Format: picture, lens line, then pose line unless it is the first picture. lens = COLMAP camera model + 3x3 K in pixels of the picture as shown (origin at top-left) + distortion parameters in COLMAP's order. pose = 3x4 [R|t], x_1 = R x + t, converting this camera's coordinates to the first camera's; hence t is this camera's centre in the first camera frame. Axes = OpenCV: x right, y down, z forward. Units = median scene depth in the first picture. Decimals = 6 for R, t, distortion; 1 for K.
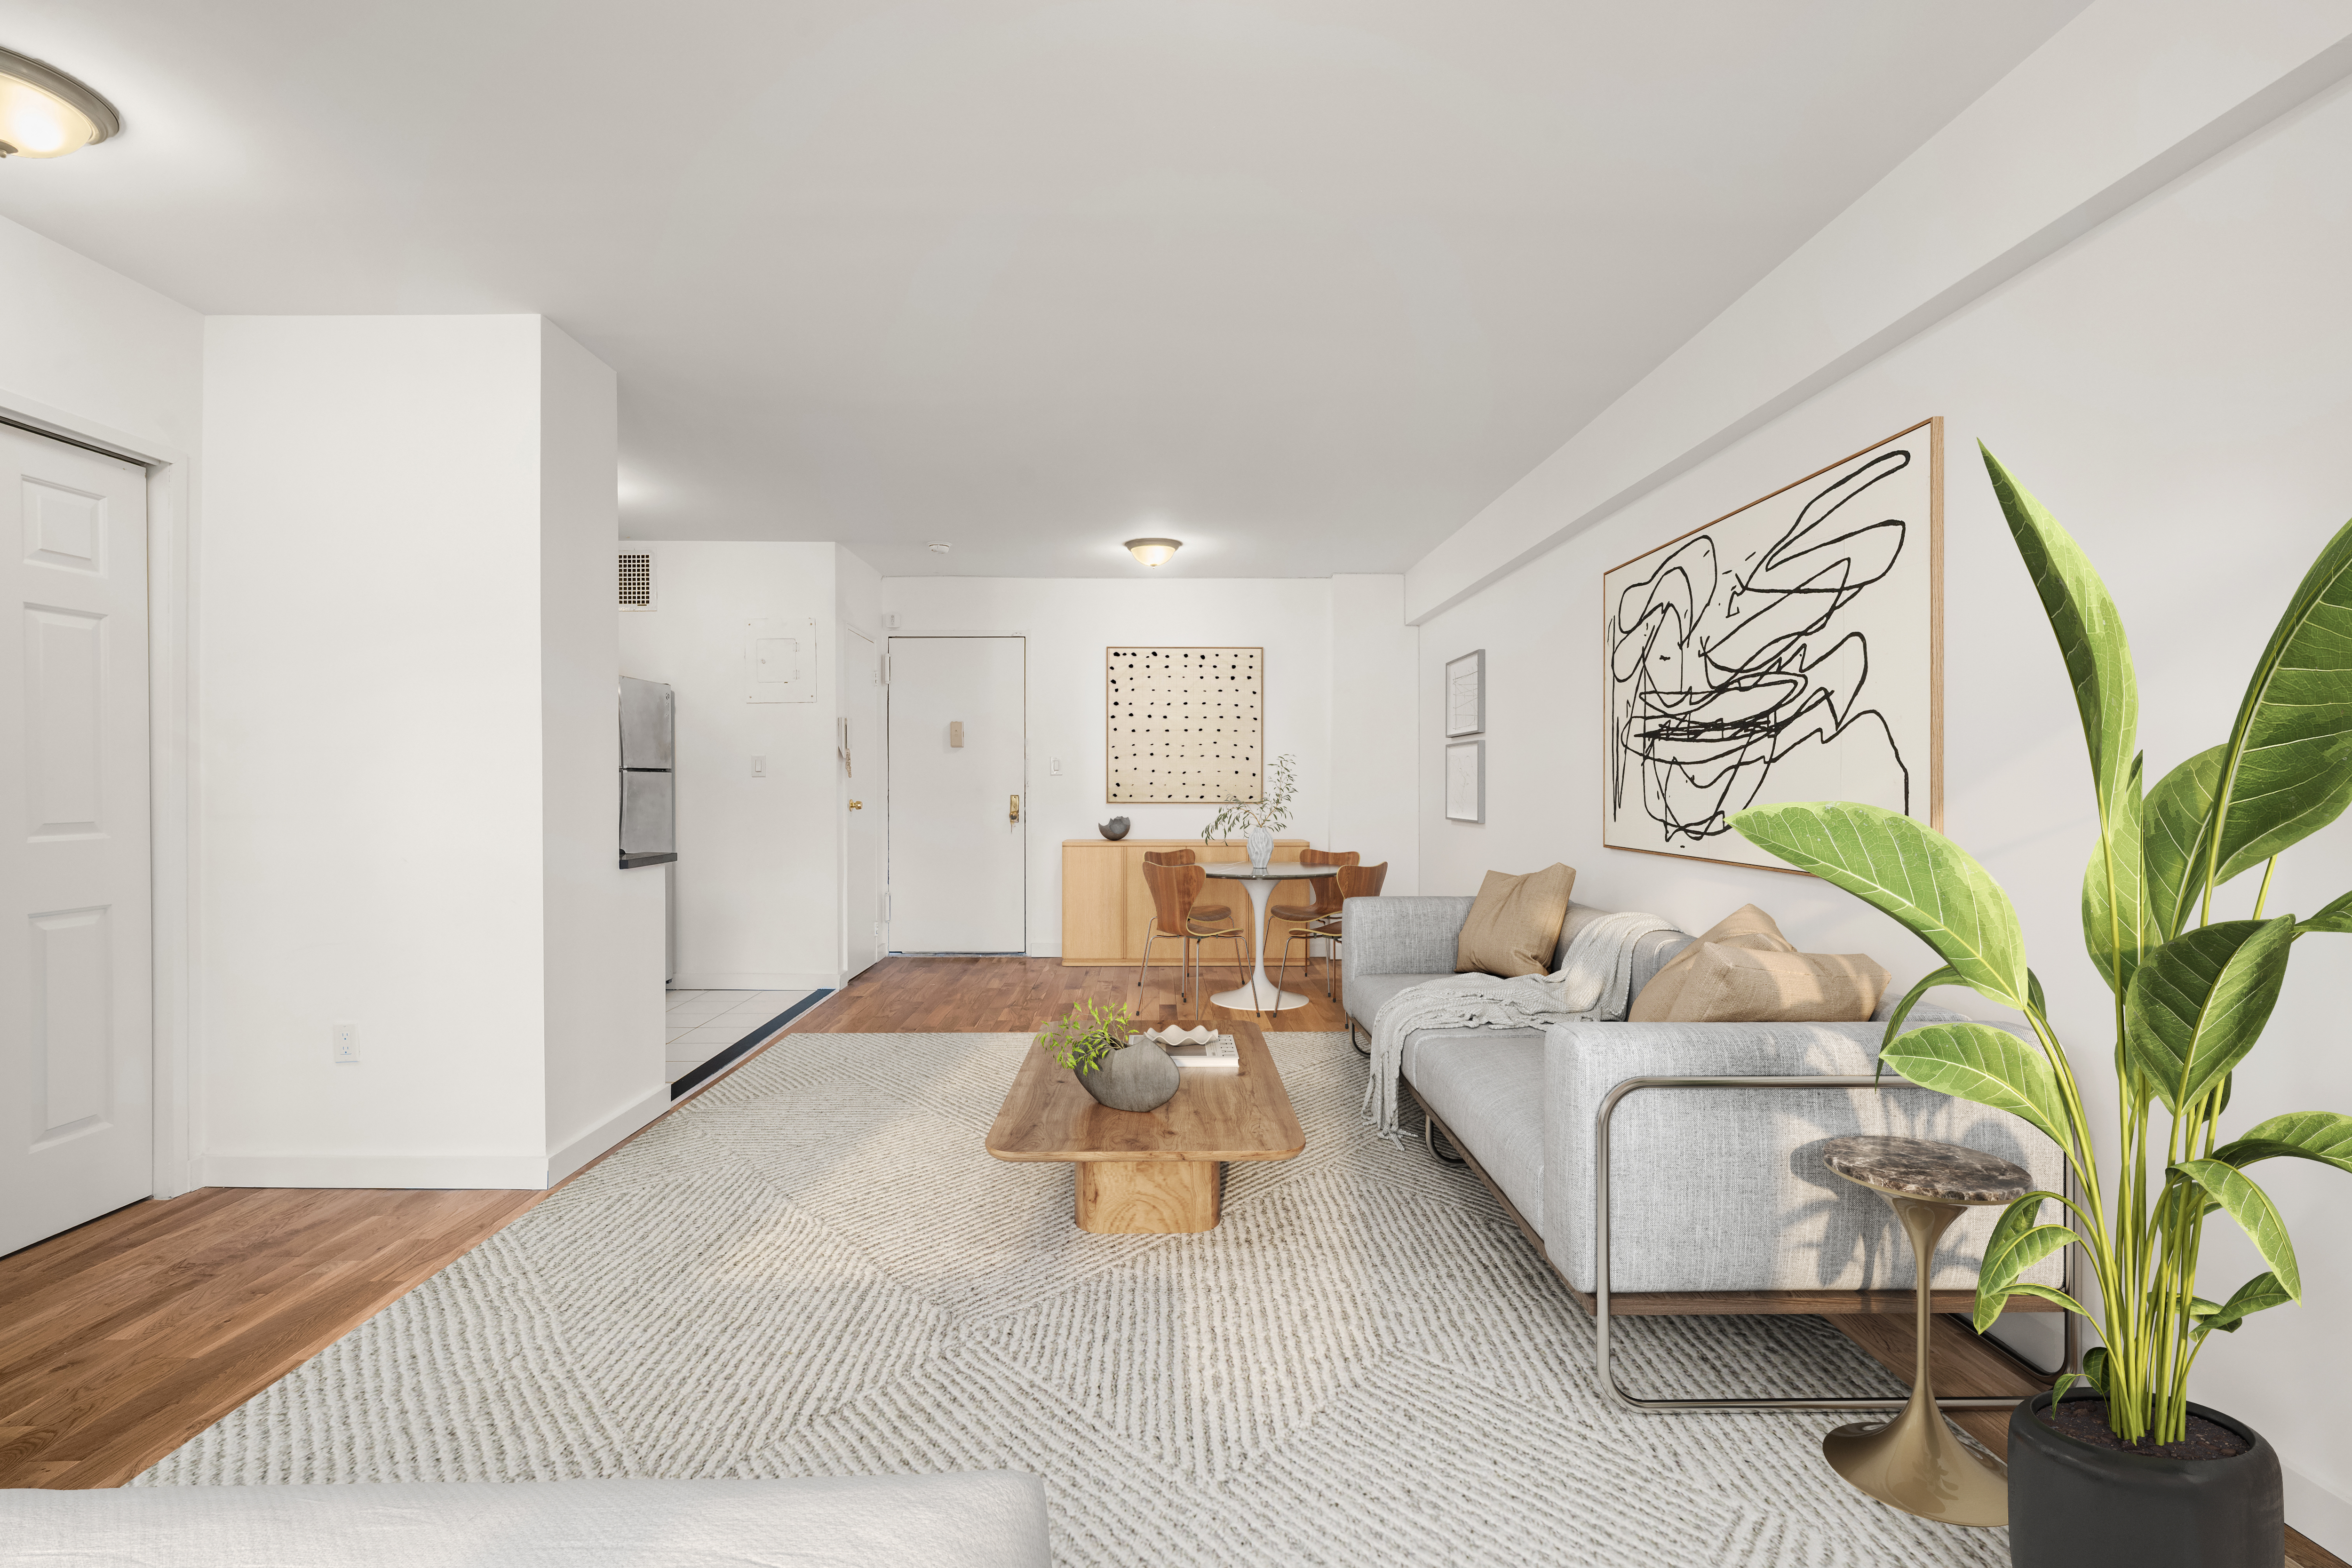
lens RADIAL K [[1079.2, 0, 1175.8], [0, 1079.2, 785.1], [0, 0, 1]] dist [-0.000366, -0.000090]
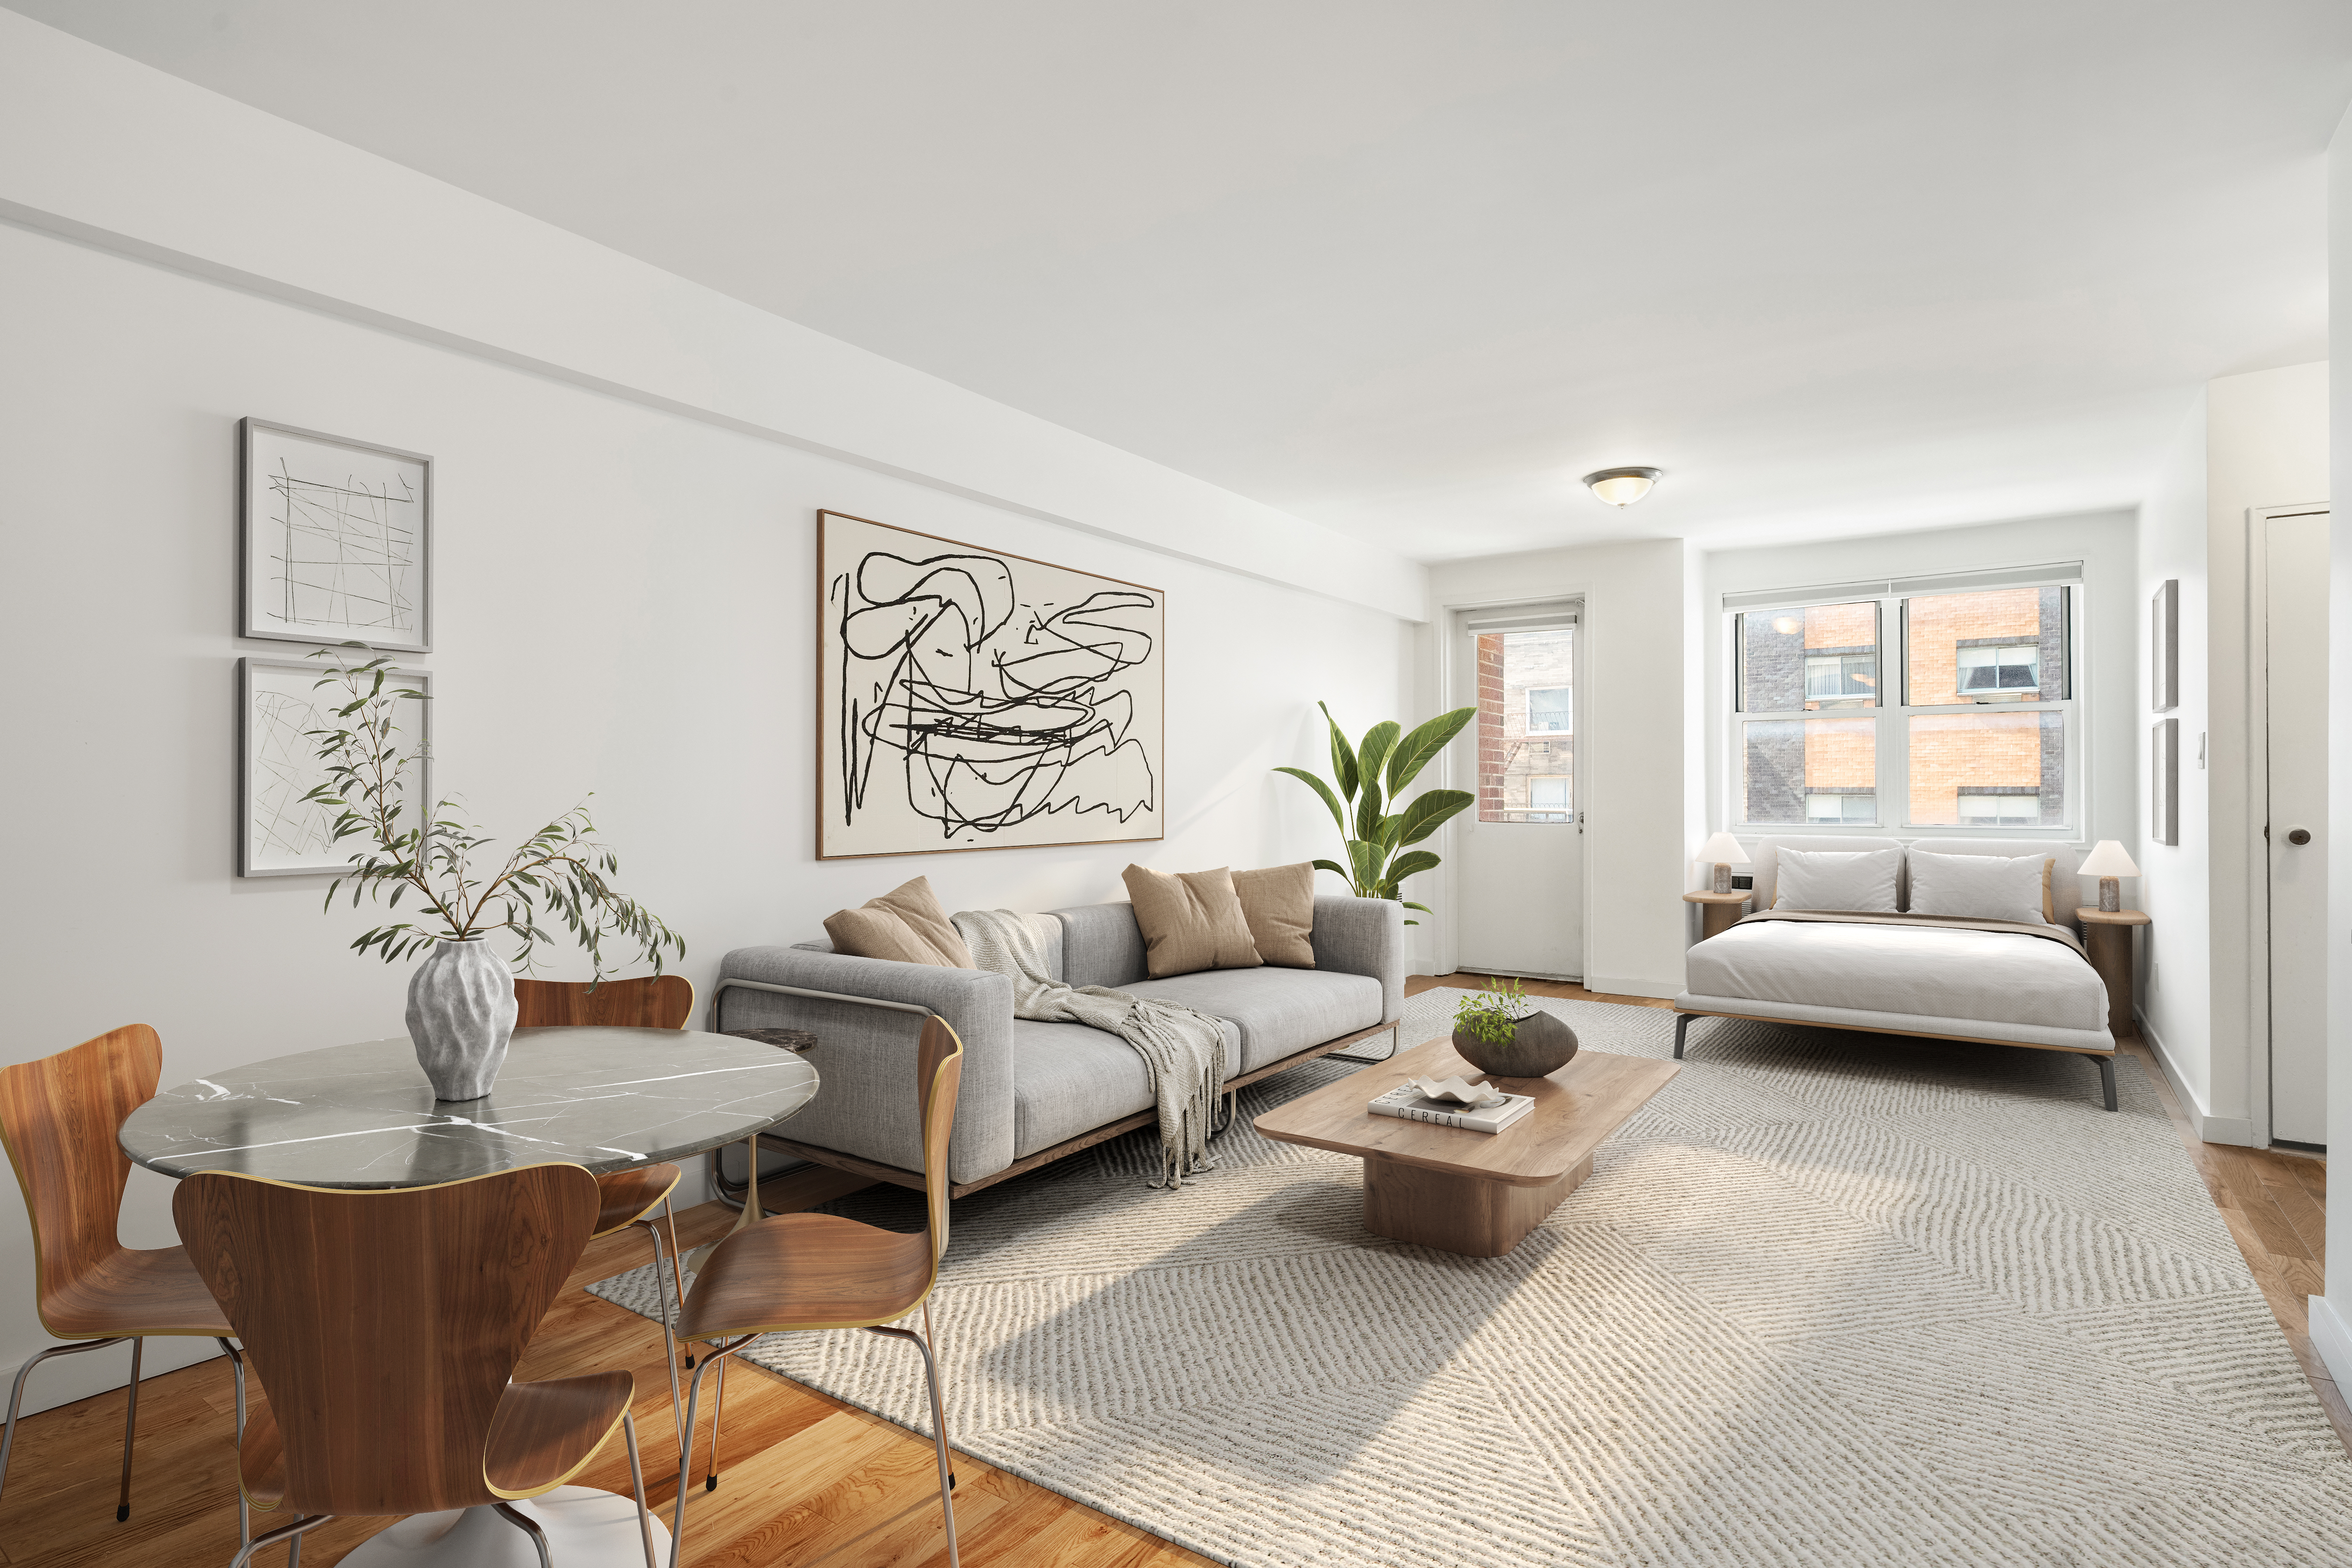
lens RADIAL K [[1172.5, 0, 1187.7], [0, 1172.5, 783.0], [0, 0, 1]] dist [-0.003614, -0.001397]
pose [[-0.815724, -0.001441, 0.578440, -0.386564], [-0.003662, 0.999990, -0.002672, 0.003646], [-0.578430, -0.004298, -0.815721, 1.922928]]
